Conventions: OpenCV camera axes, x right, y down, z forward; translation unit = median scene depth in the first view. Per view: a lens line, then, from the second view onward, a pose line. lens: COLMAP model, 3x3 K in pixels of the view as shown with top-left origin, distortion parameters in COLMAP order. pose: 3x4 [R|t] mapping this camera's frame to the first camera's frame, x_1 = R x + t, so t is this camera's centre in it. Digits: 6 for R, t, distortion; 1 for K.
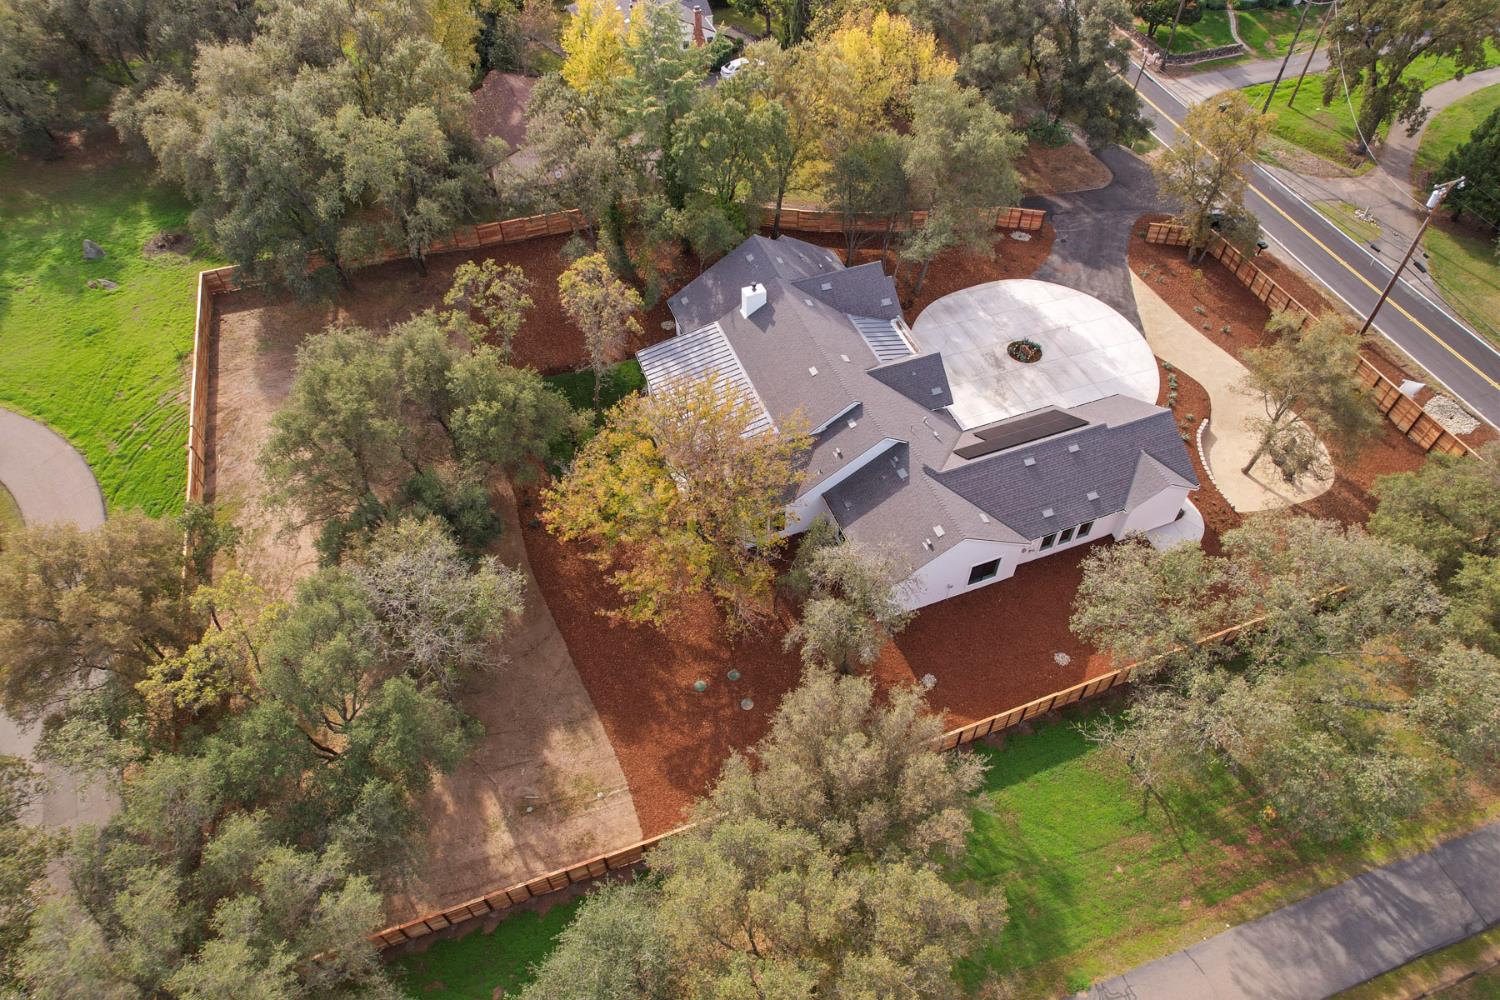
lens RADIAL K [[941.4, 0, 750.0], [0, 941.4, 500.0], [0, 0, 1]] dist [-0.076459, 0.065438]
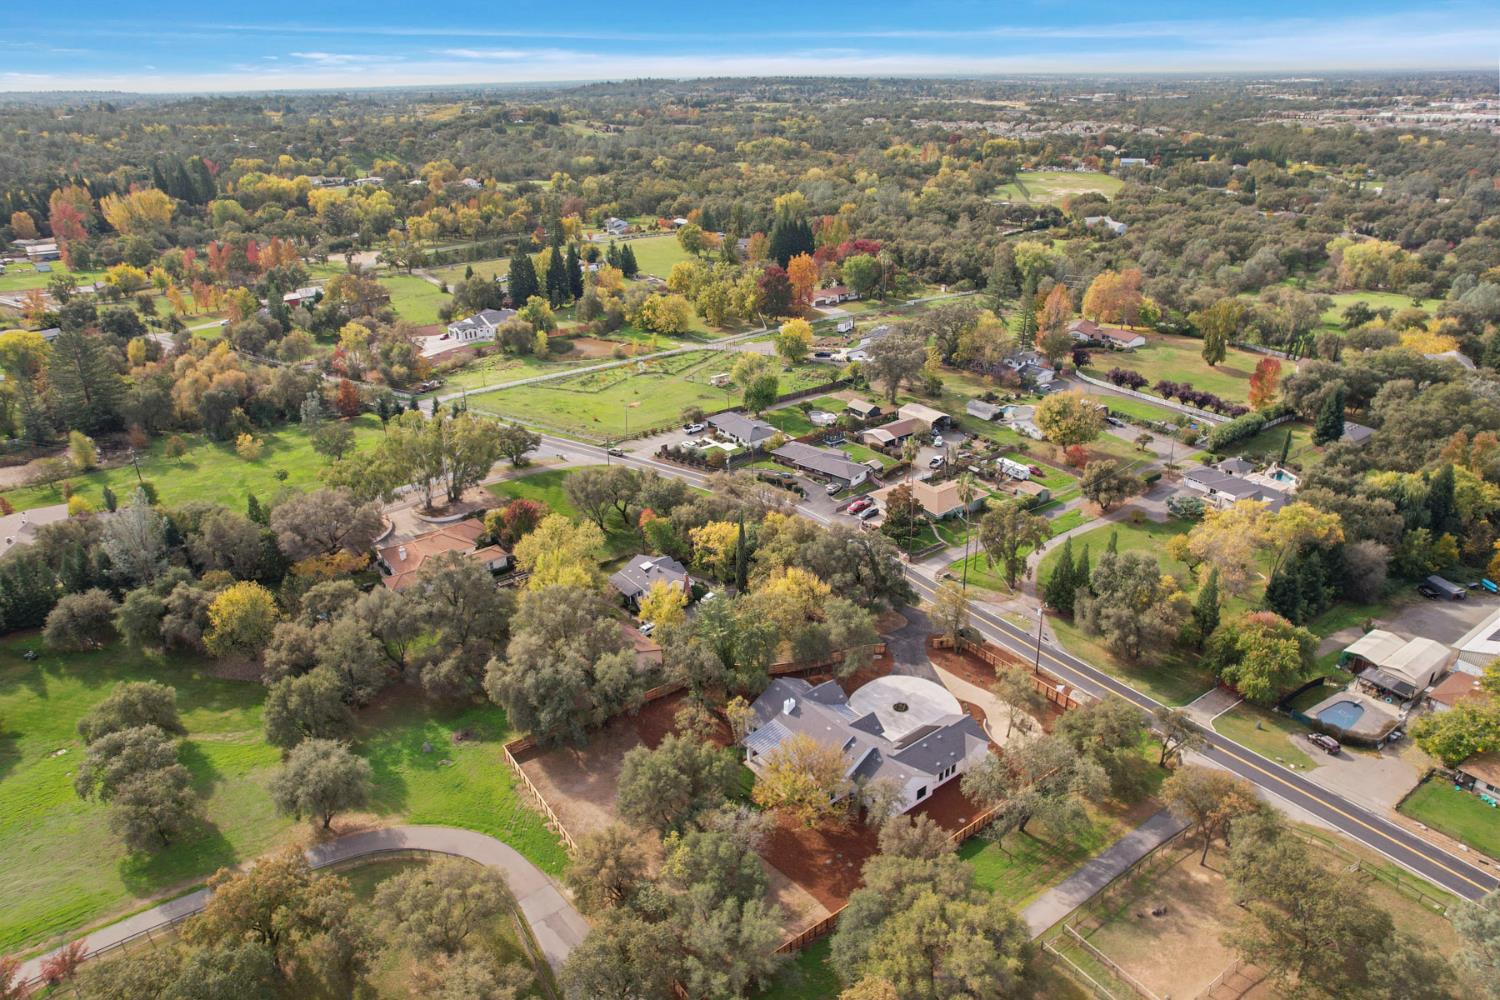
lens RADIAL K [[941.4, 0, 750.0], [0, 941.4, 500.0], [0, 0, 1]] dist [-0.076459, 0.065438]
pose [[0.957495, -0.128652, 0.258172, -0.545740], [0.229307, 0.882467, -0.410694, 0.231489], [-0.174992, 0.452438, 0.874458, -1.072260]]
